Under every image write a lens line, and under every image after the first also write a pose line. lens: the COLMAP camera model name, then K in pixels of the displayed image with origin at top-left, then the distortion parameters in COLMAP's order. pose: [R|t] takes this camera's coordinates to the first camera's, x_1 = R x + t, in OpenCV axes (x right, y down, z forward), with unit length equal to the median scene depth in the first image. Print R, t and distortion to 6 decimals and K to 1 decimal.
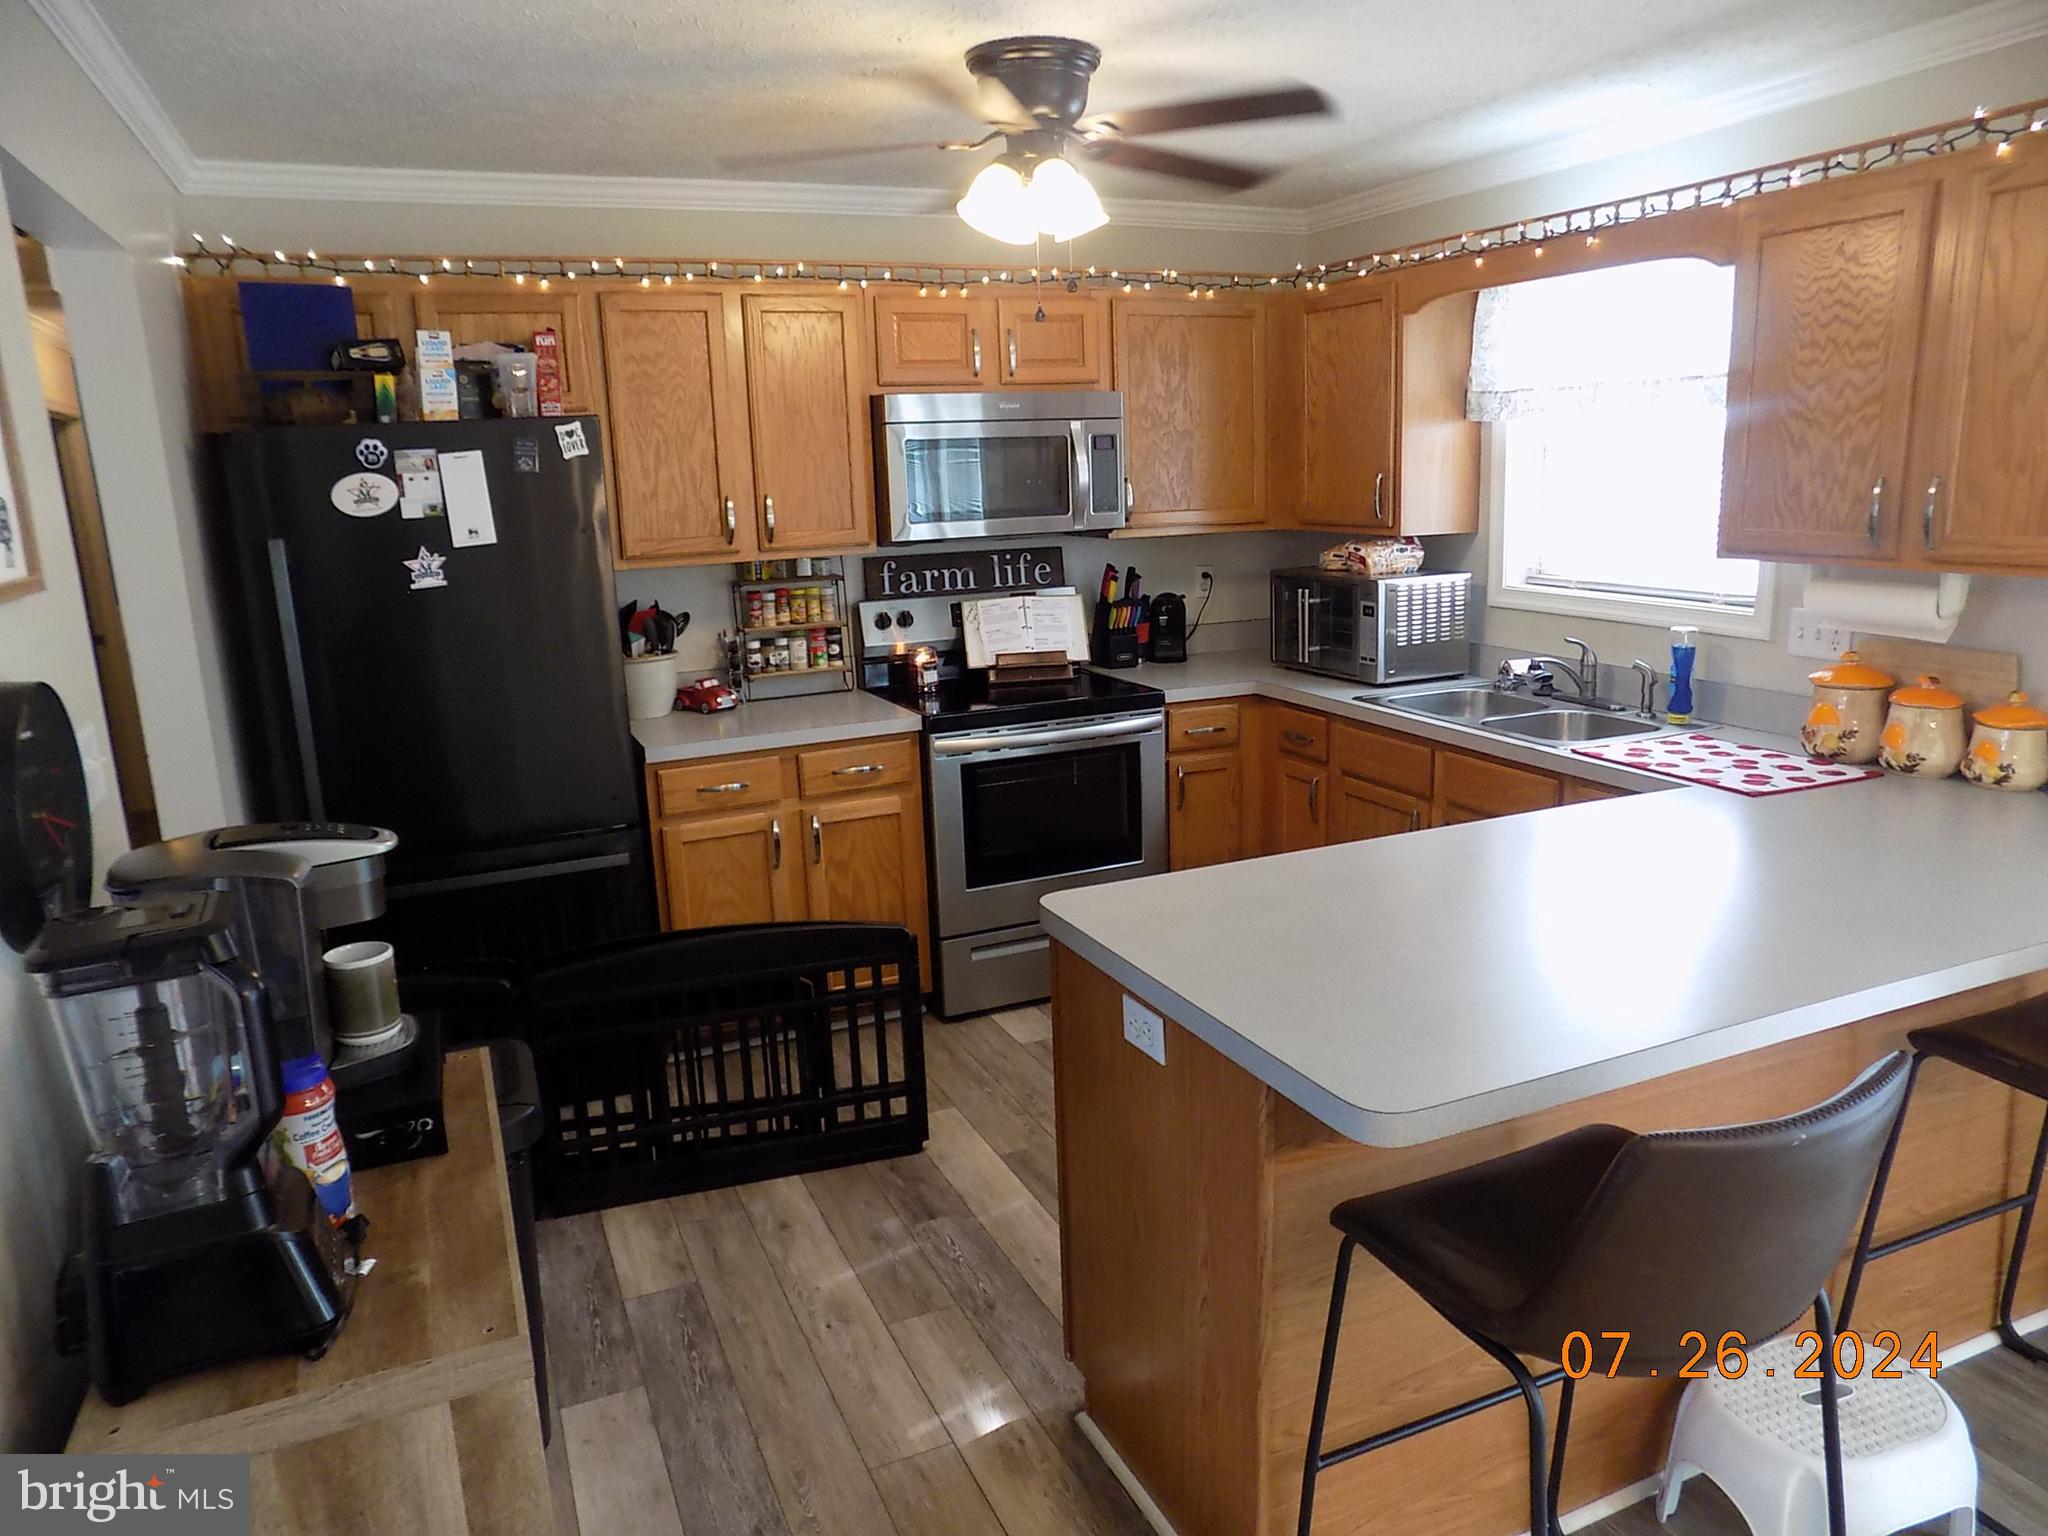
lens RADIAL K [[1381.1, 0, 1040.9], [0, 1381.1, 758.0], [0, 0, 1]] dist [-0.054484, 0.059073]
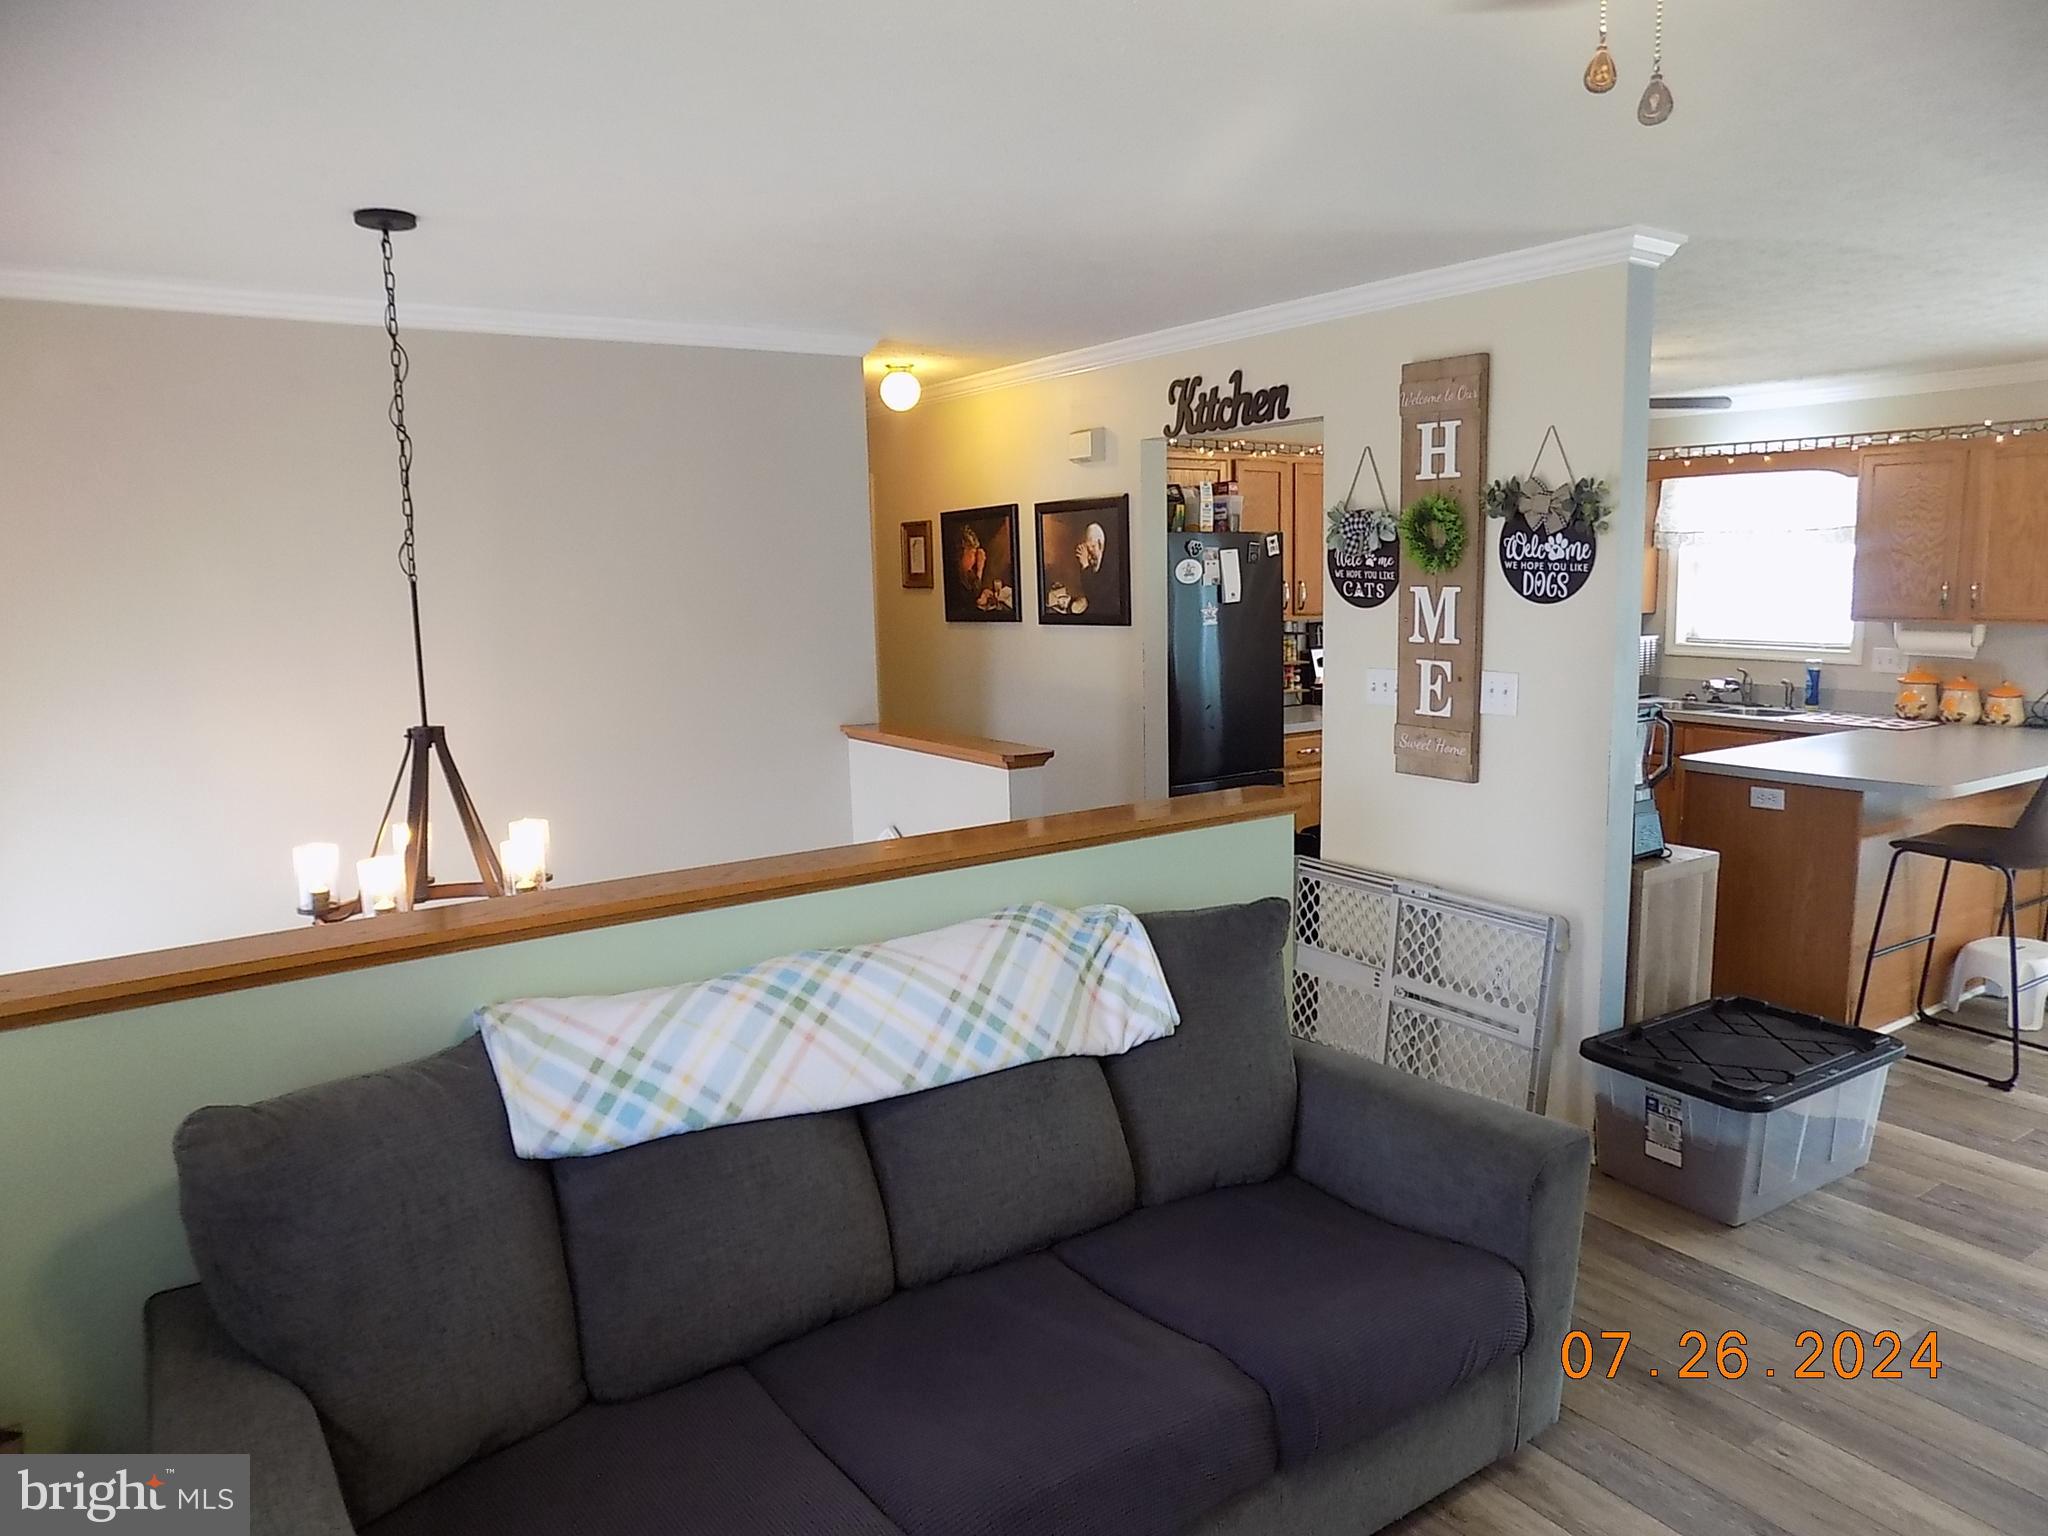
lens RADIAL K [[1381.1, 0, 1046.7], [0, 1381.1, 740.9], [0, 0, 1]] dist [-0.054484, 0.059073]
pose [[0.981795, -0.000823, 0.189942, -0.814743], [0.018333, 0.995732, -0.090447, 0.147399], [-0.189057, 0.092283, 0.977620, -0.554963]]
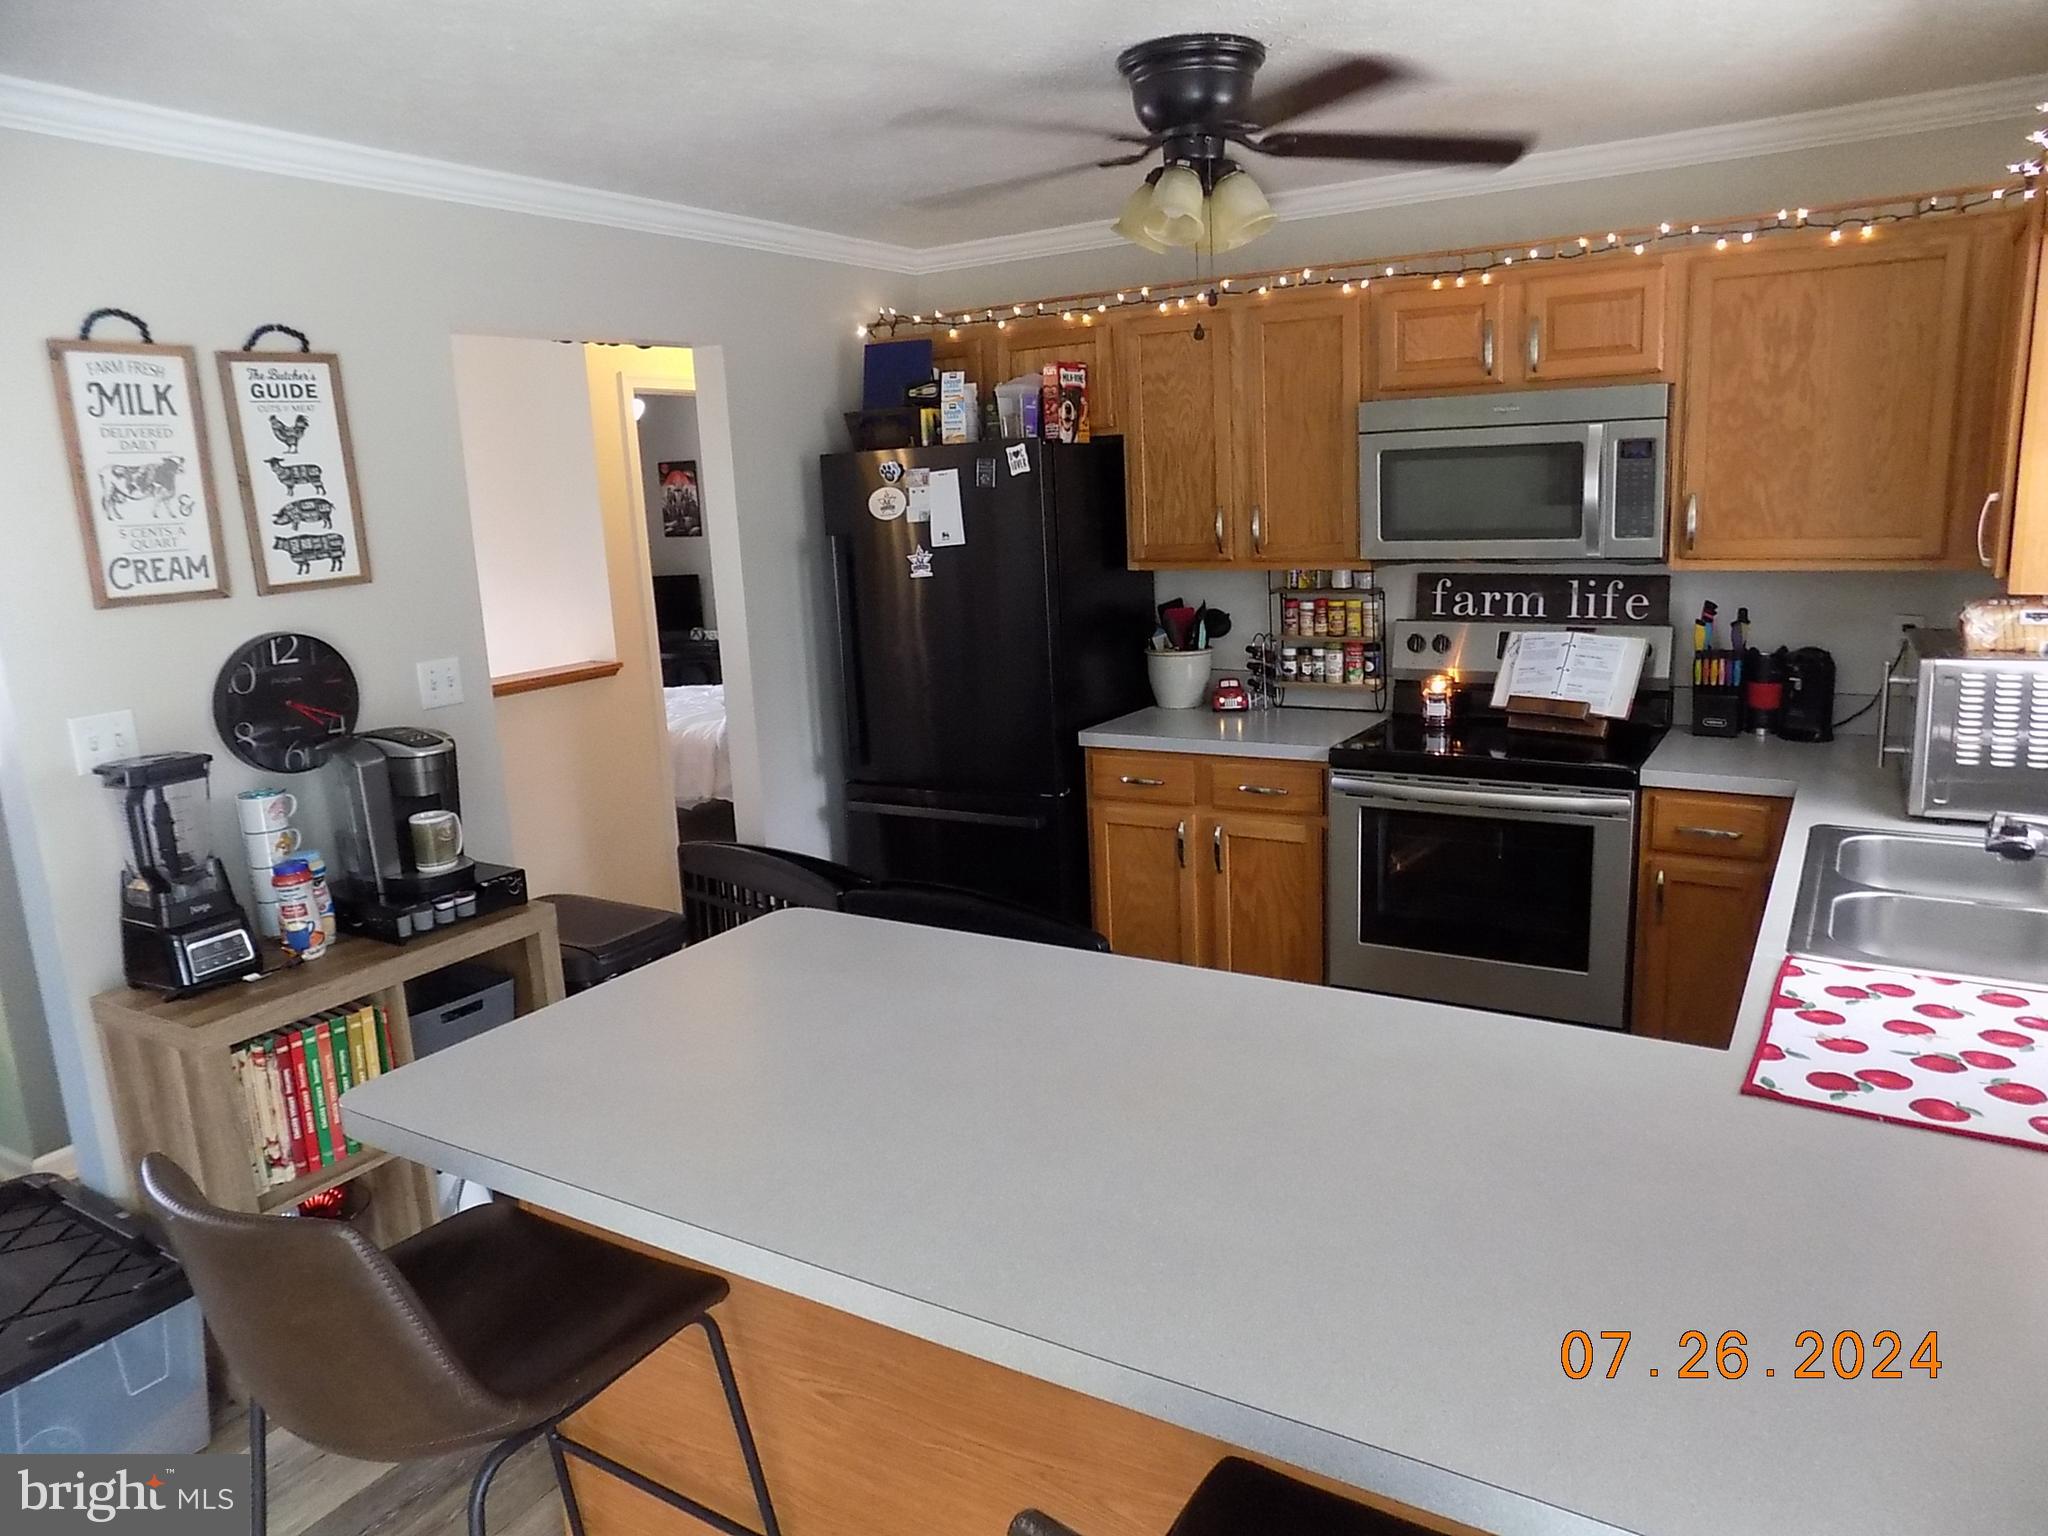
lens RADIAL K [[1381.1, 0, 1045.6], [0, 1381.1, 759.9], [0, 0, 1]] dist [-0.054484, 0.059073]
pose [[0.570678, 0.174643, -0.802388, 0.552414], [-0.150274, 0.982833, 0.107039, -0.092818], [0.807307, 0.059494, 0.587125, 0.293089]]
